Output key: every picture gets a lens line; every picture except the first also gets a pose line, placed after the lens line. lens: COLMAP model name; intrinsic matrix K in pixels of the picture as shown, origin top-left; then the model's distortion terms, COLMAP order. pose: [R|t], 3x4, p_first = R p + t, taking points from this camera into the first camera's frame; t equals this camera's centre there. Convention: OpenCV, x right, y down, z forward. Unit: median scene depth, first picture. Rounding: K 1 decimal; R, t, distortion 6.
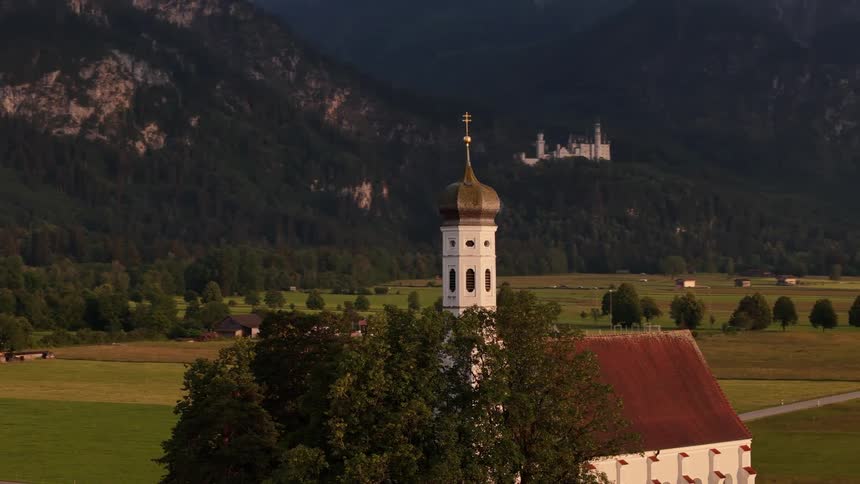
lens RADIAL K [[1808.5, 0, 421.3], [0, 1808.5, 241.7], [0, 0, 1]] dist [-0.197646, 0.000000]
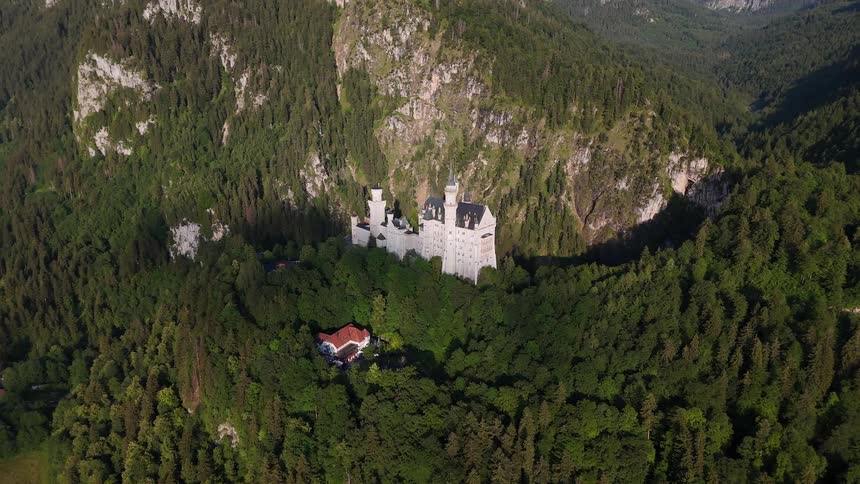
lens RADIAL K [[627.7, 0, 428.1], [0, 627.7, 245.9], [0, 0, 1]] dist [0.090901, -0.100214]
pose [[0.390313, 0.272329, -0.879484, 0.266954], [0.015976, 0.953106, 0.302215, -0.109357], [0.920543, -0.132009, 0.367659, 1.020867]]
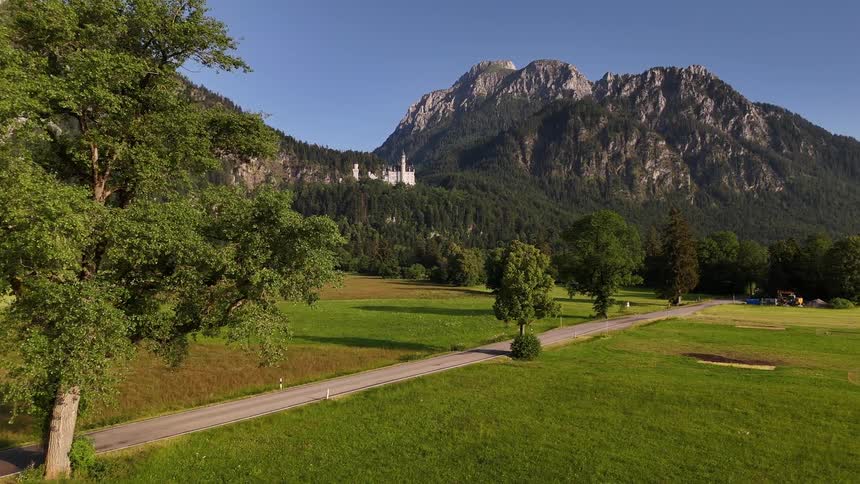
lens RADIAL K [[634.6, 0, 432.4], [0, 634.6, 247.6], [0, 0, 1]] dist [0.043567, -0.011357]
pose [[0.971235, -0.004809, -0.238073, 0.247169], [-0.000542, 0.999749, -0.022405, 0.011533], [0.238121, 0.021890, 0.970989, 0.618405]]
